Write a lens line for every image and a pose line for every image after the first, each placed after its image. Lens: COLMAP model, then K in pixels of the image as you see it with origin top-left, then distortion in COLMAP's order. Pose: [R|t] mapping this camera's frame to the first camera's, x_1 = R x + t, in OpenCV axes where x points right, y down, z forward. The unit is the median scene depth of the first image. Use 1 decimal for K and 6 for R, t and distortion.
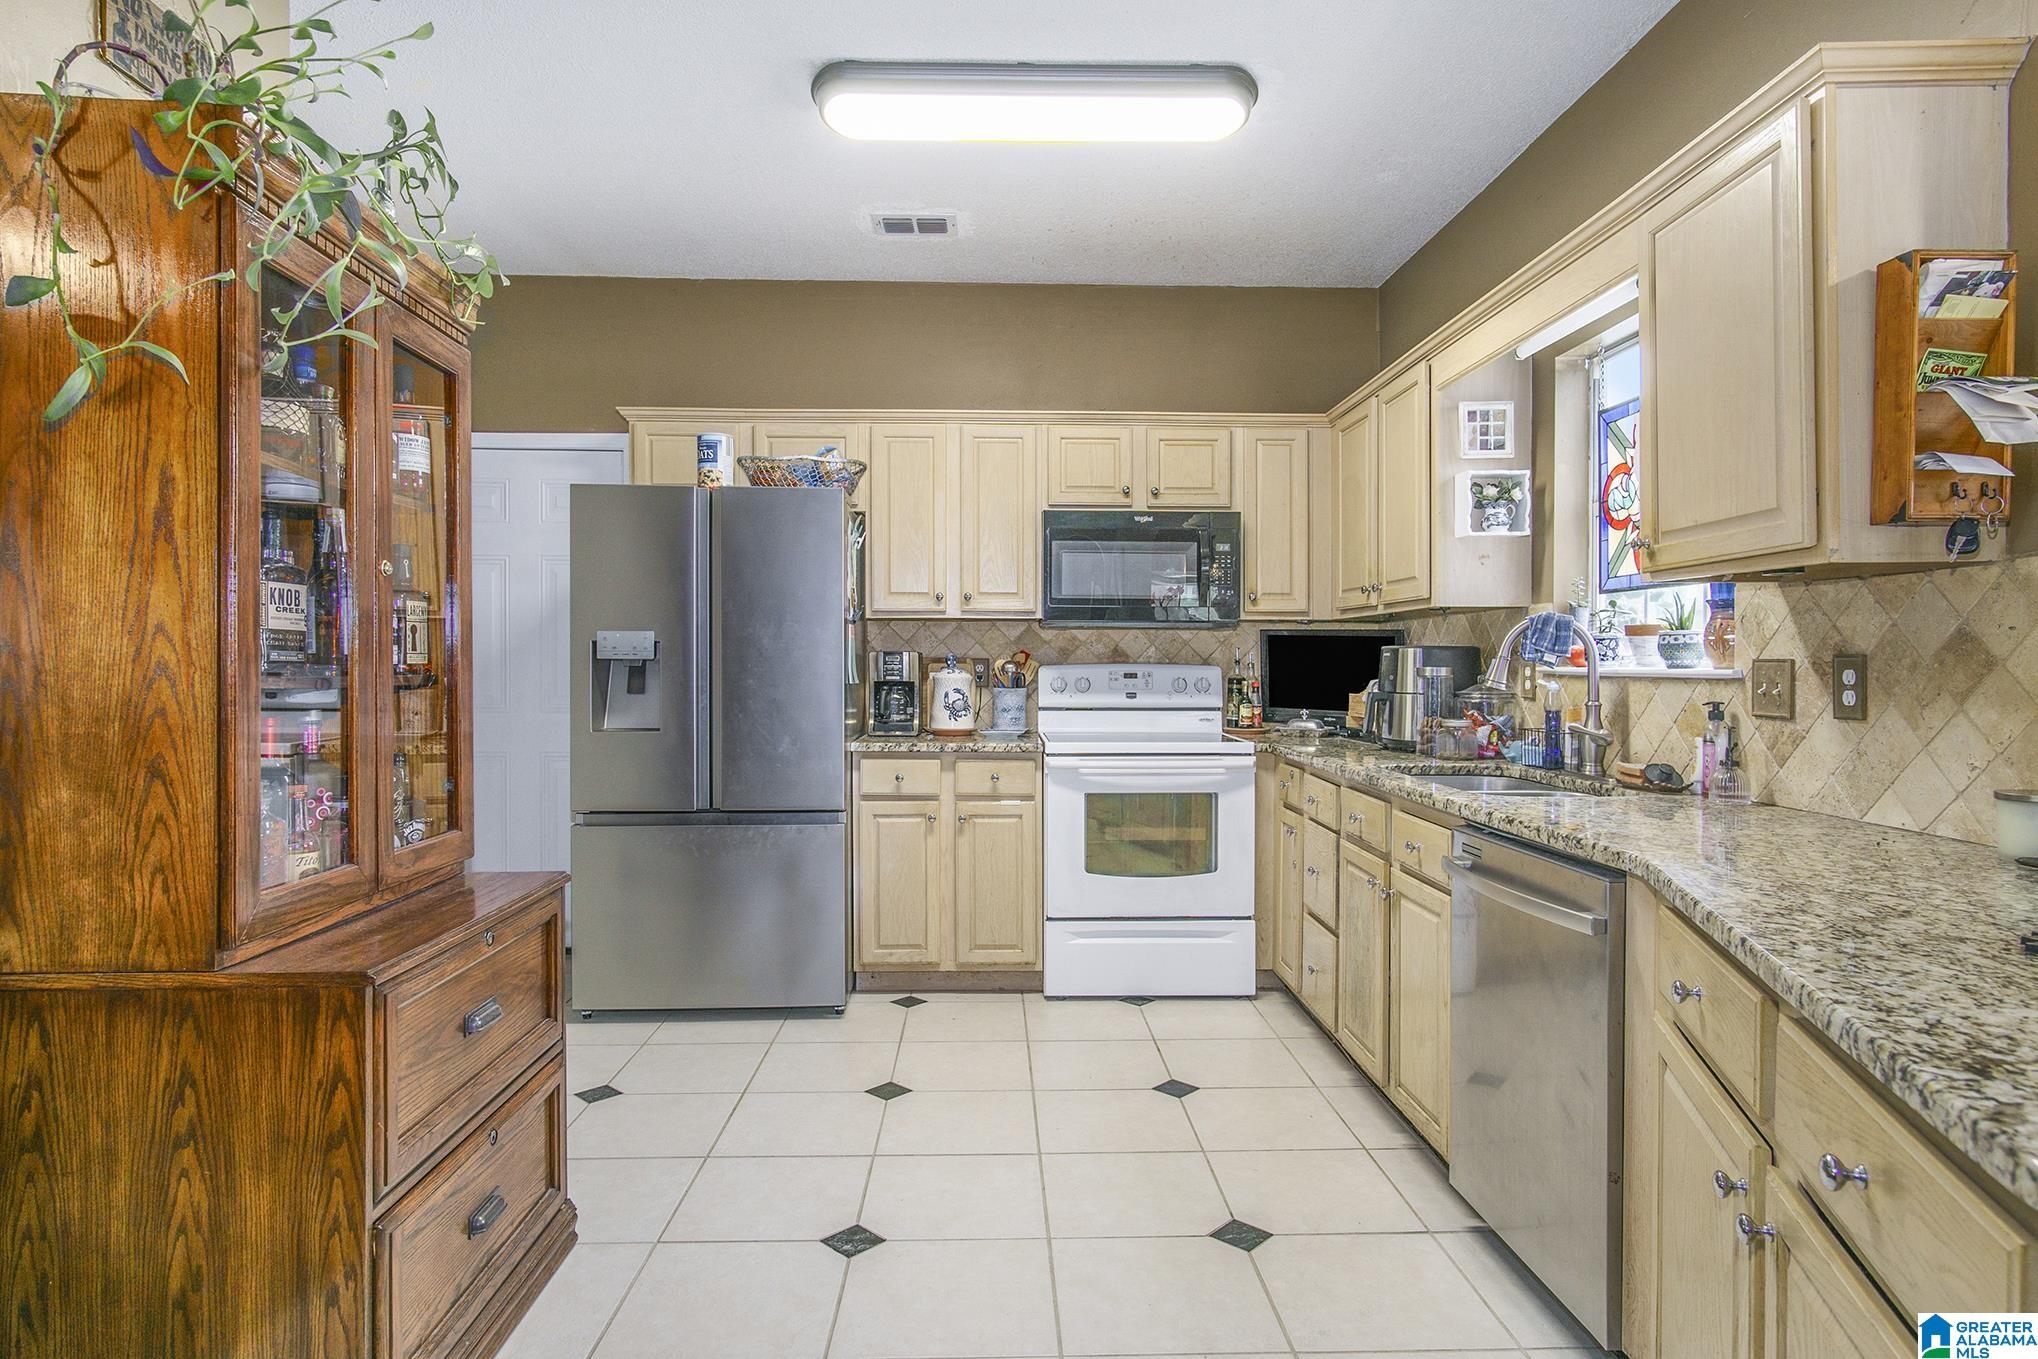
lens RADIAL K [[1085.9, 0, 1051.7], [0, 1085.9, 670.1], [0, 0, 1]] dist [-0.031454, 0.040544]
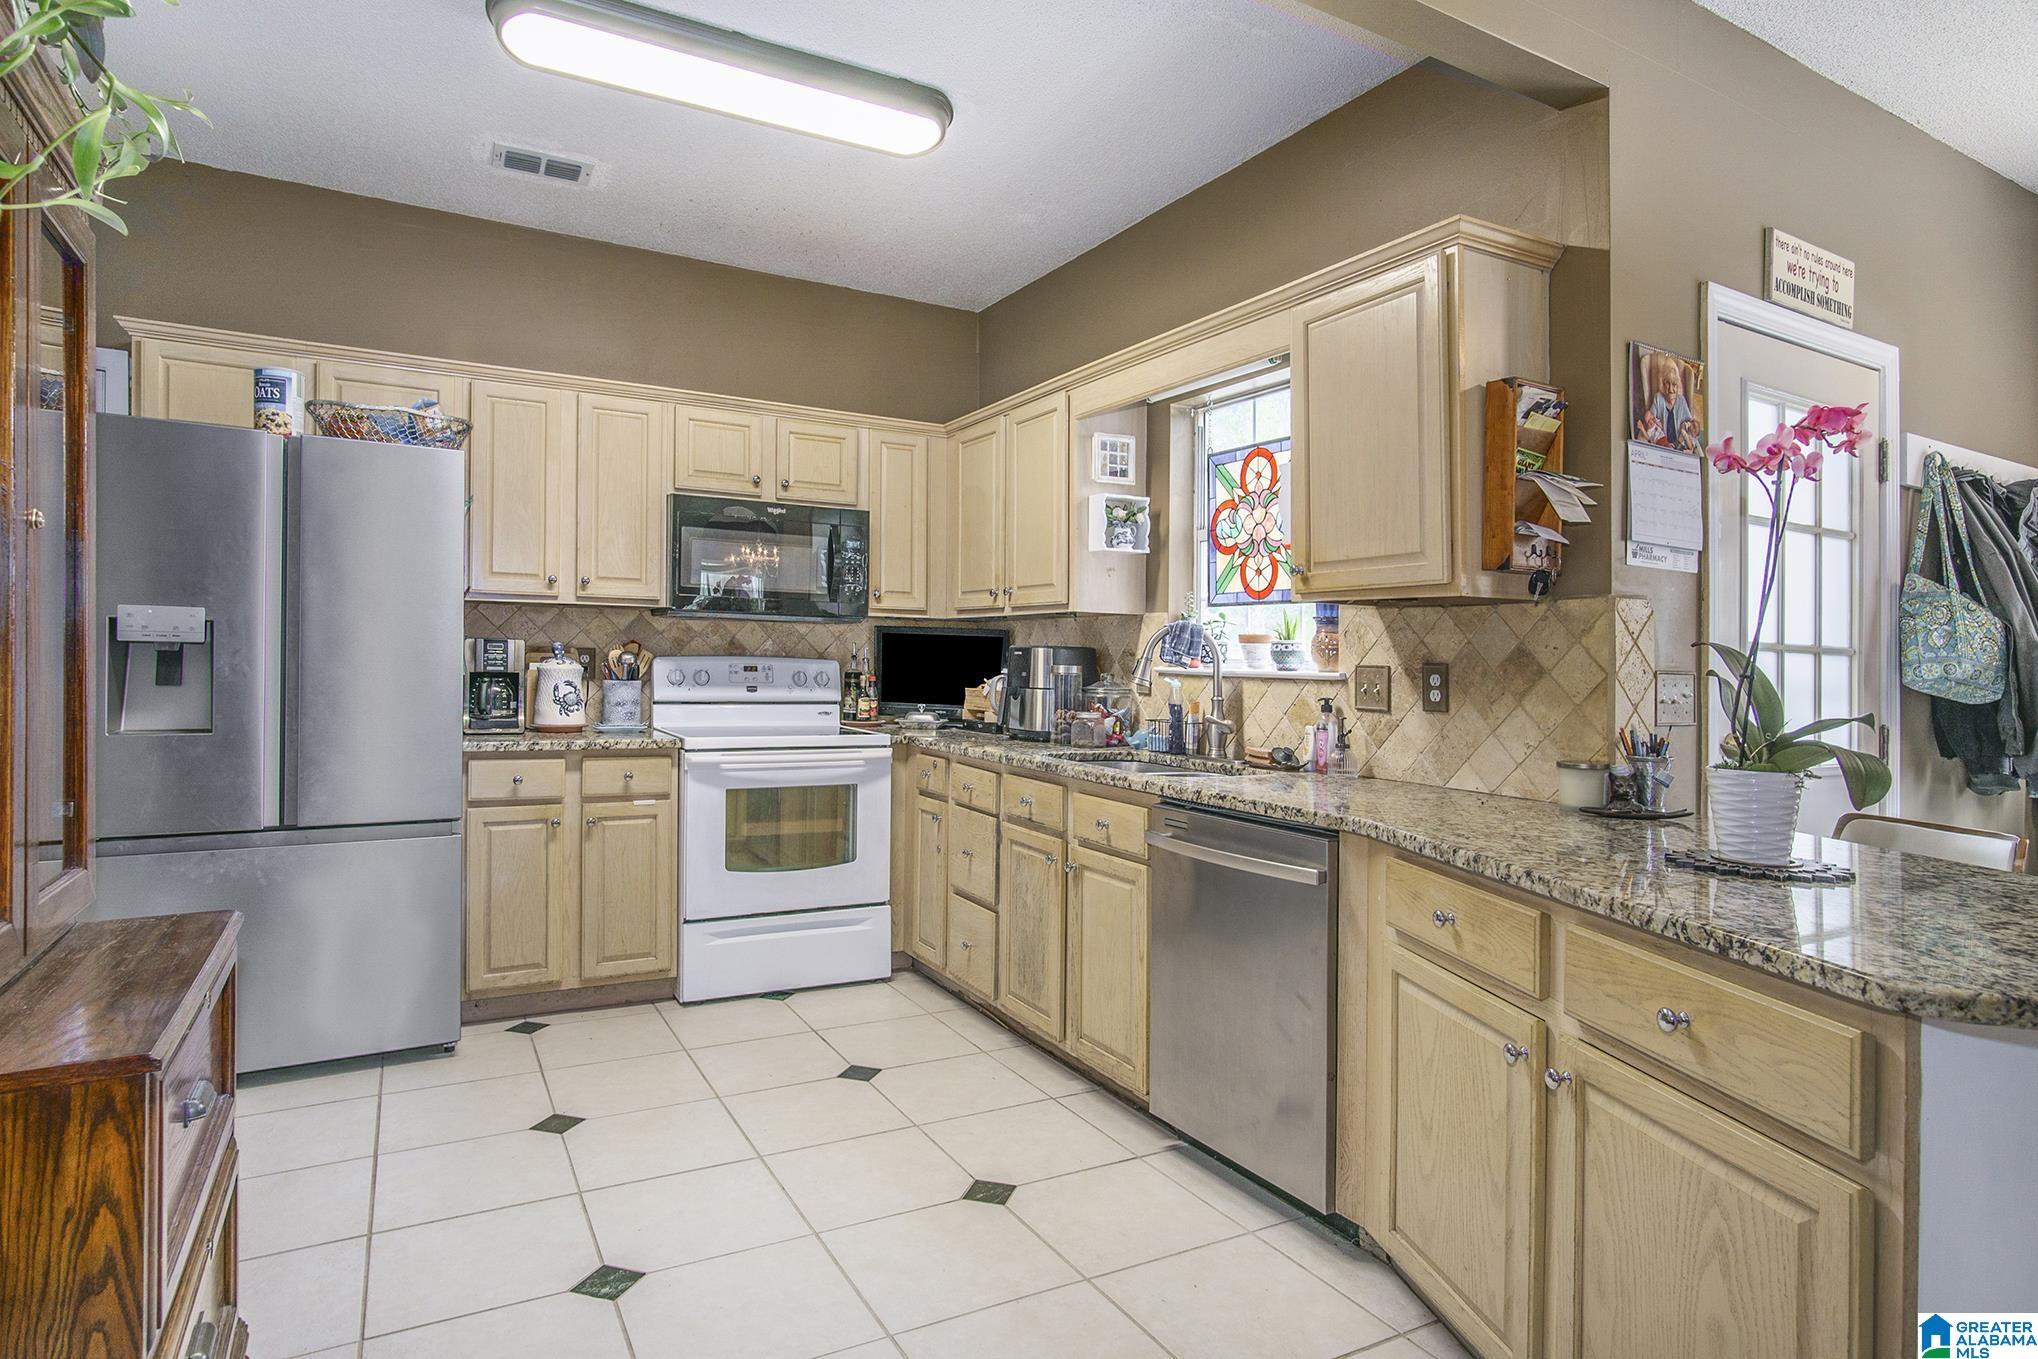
lens RADIAL K [[1082.6, 0, 1006.5], [0, 1082.6, 670.0], [0, 0, 1]] dist [-0.010462, 0.002681]
pose [[0.893606, 0.010974, 0.448719, -0.209591], [-0.015130, 0.999869, 0.005678, -0.003538], [-0.448598, -0.011863, 0.893655, 0.023825]]
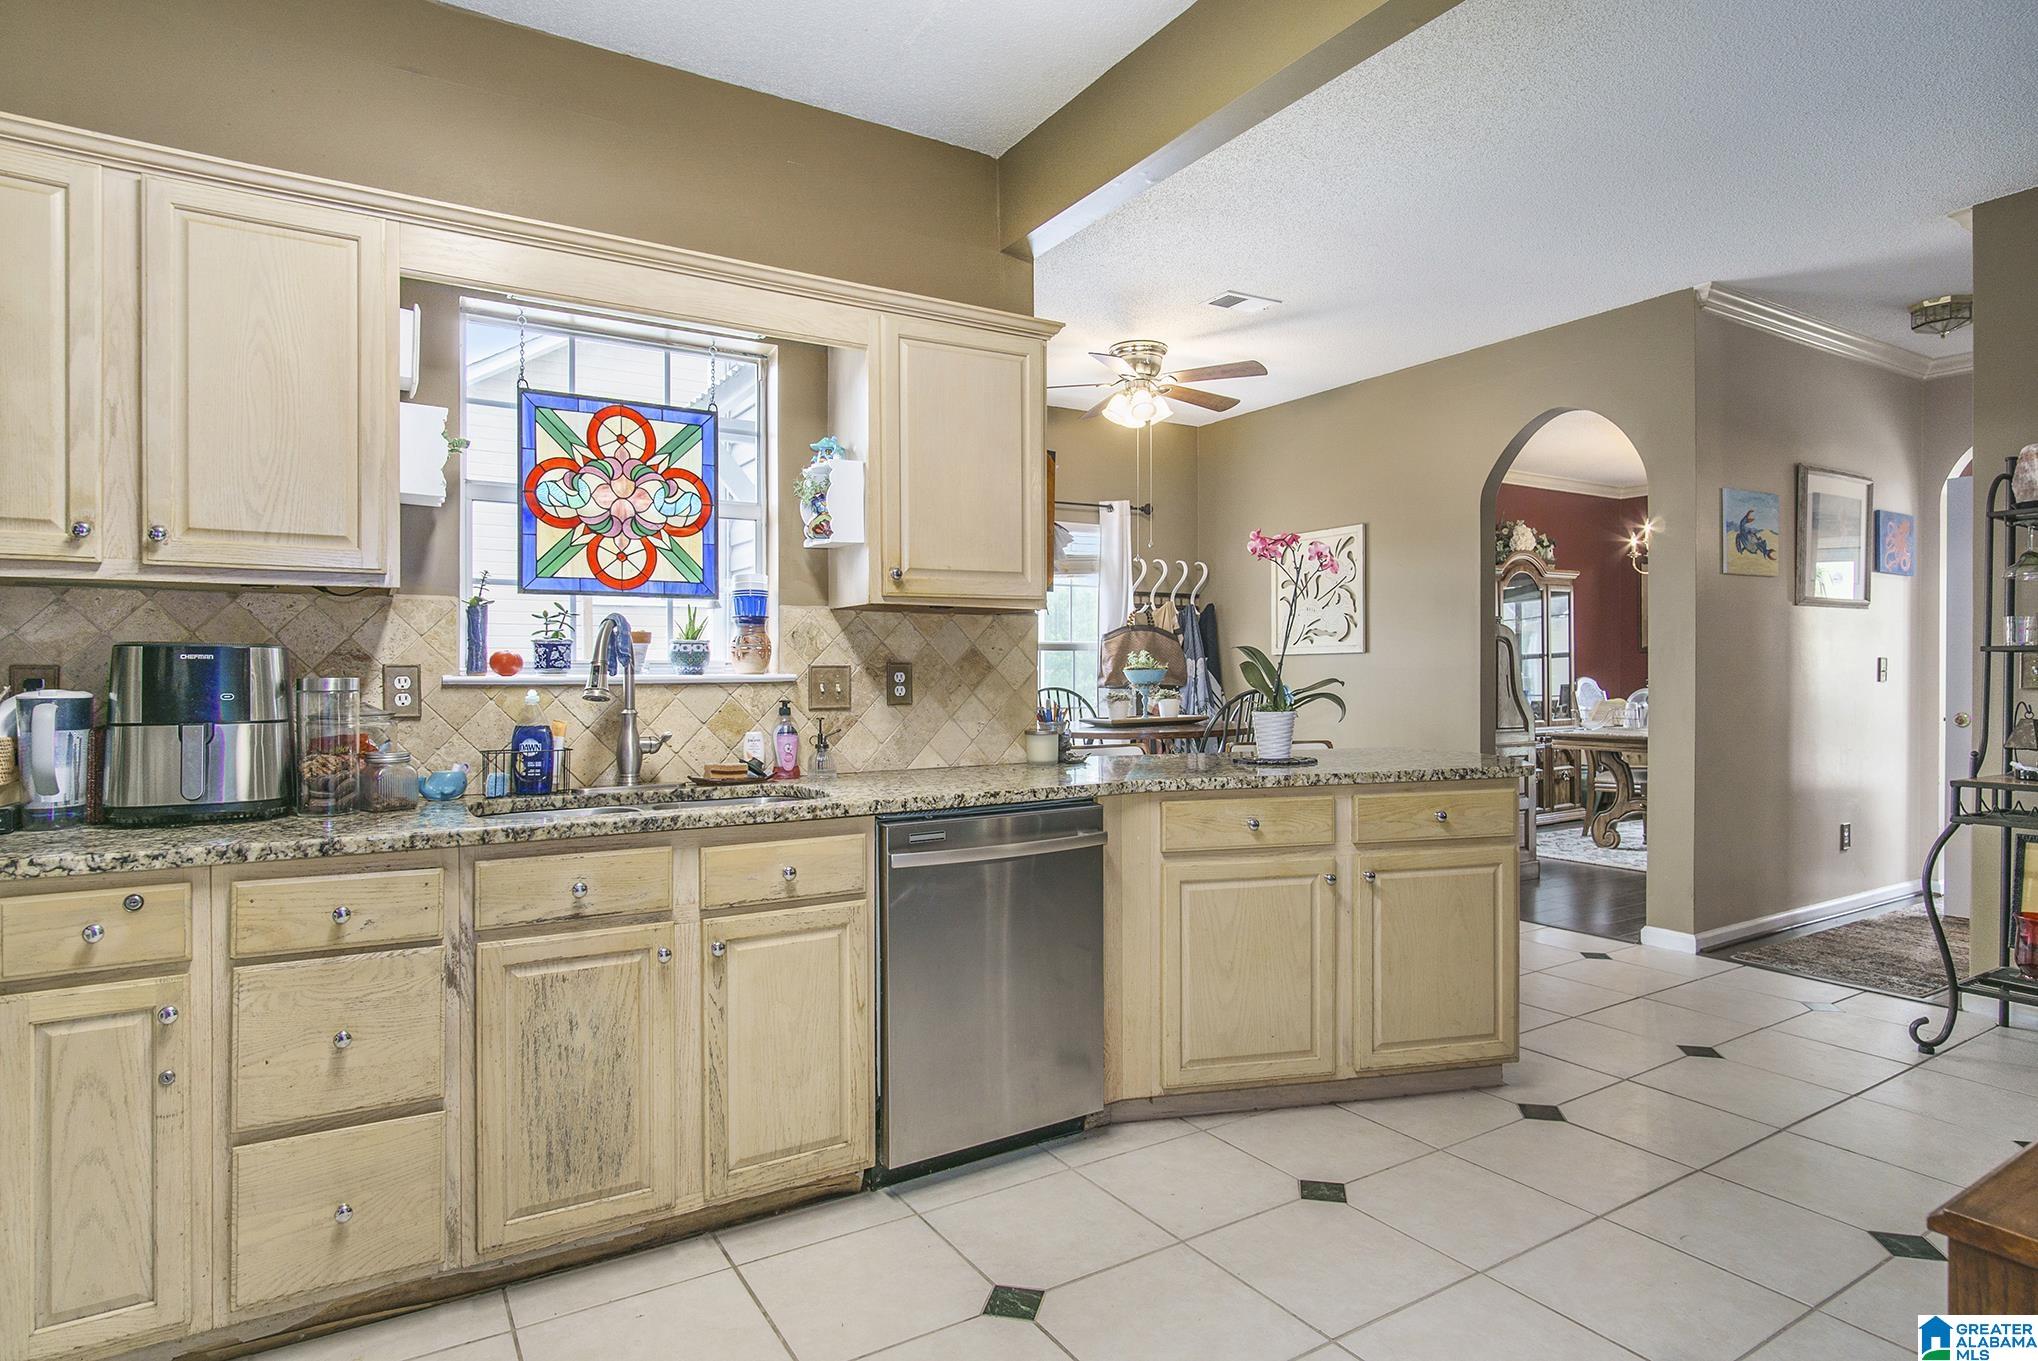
lens RADIAL K [[1082.6, 0, 1006.5], [0, 1082.6, 671.0], [0, 0, 1]] dist [-0.010462, 0.002681]
pose [[-0.456350, 0.000183, 0.889800, -0.427896], [0.012435, 0.999904, 0.006172, -0.006213], [-0.889713, 0.013882, -0.456309, 0.961090]]
